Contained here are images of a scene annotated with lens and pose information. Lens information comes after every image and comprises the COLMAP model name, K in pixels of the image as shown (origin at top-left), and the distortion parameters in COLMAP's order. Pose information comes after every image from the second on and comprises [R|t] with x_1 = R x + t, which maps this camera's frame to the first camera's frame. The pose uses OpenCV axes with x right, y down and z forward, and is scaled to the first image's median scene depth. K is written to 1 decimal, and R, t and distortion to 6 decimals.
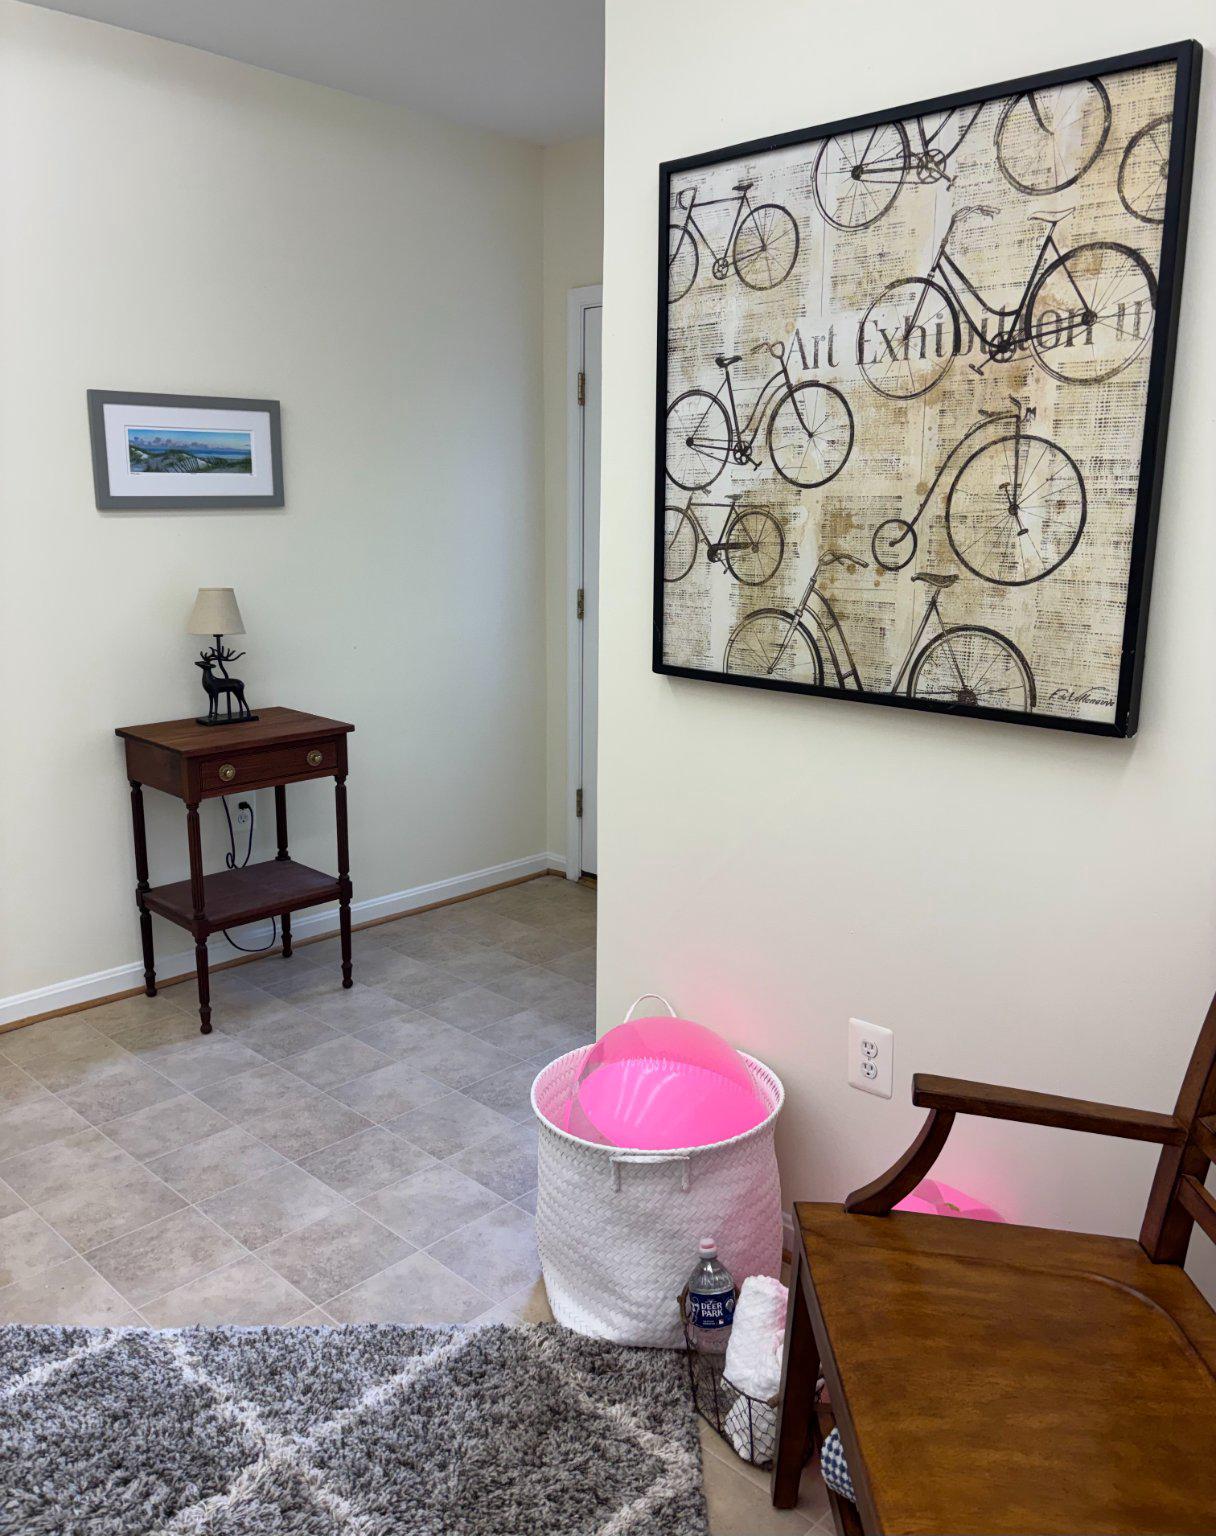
lens RADIAL K [[1247.1, 0, 611.3], [0, 1247.1, 761.6], [0, 0, 1]] dist [-0.009072, 0.009038]
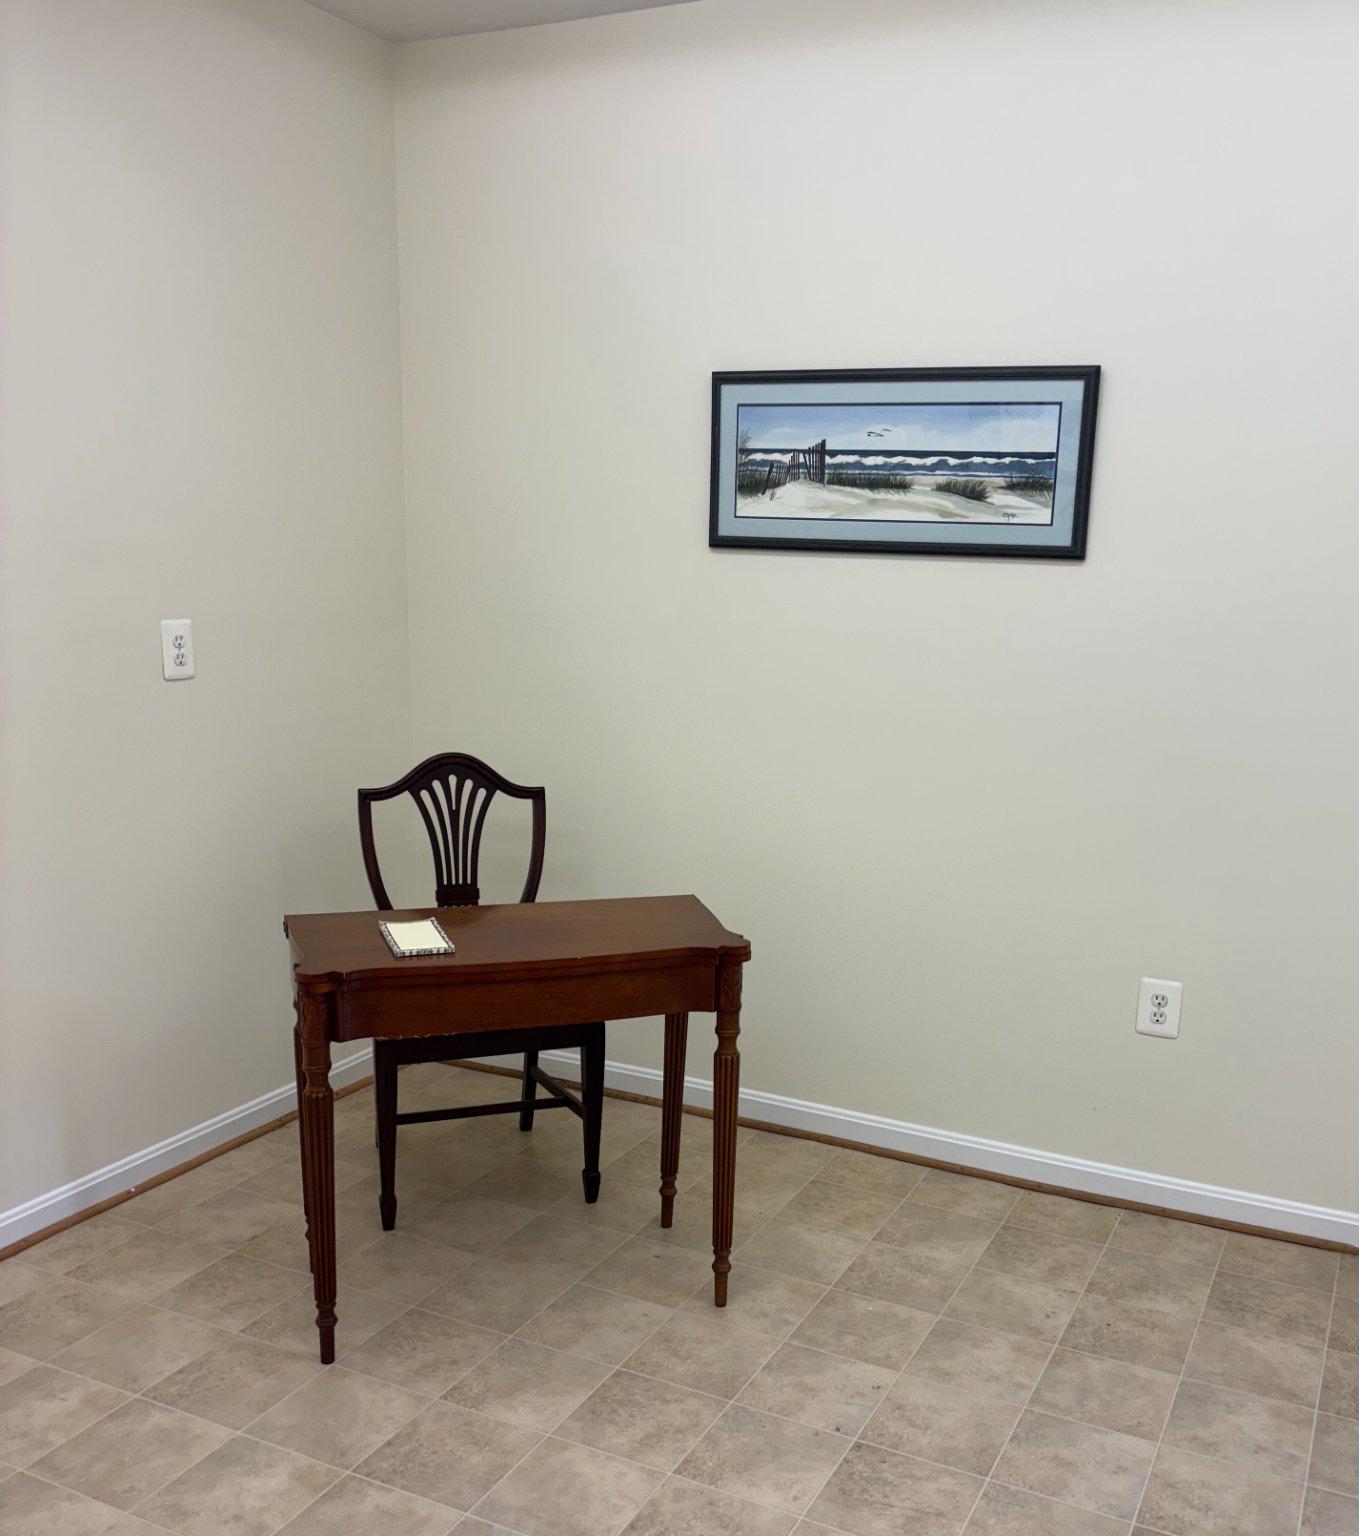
lens RADIAL K [[1570.6, 0, 679.2], [0, 1570.6, 773.4], [0, 0, 1]] dist [-0.005889, 0.000000]
pose [[0.306588, 0.158322, -0.938583, 0.872592], [-0.235270, 0.968078, 0.086447, -0.190906], [0.922308, 0.194317, 0.334049, 0.882901]]
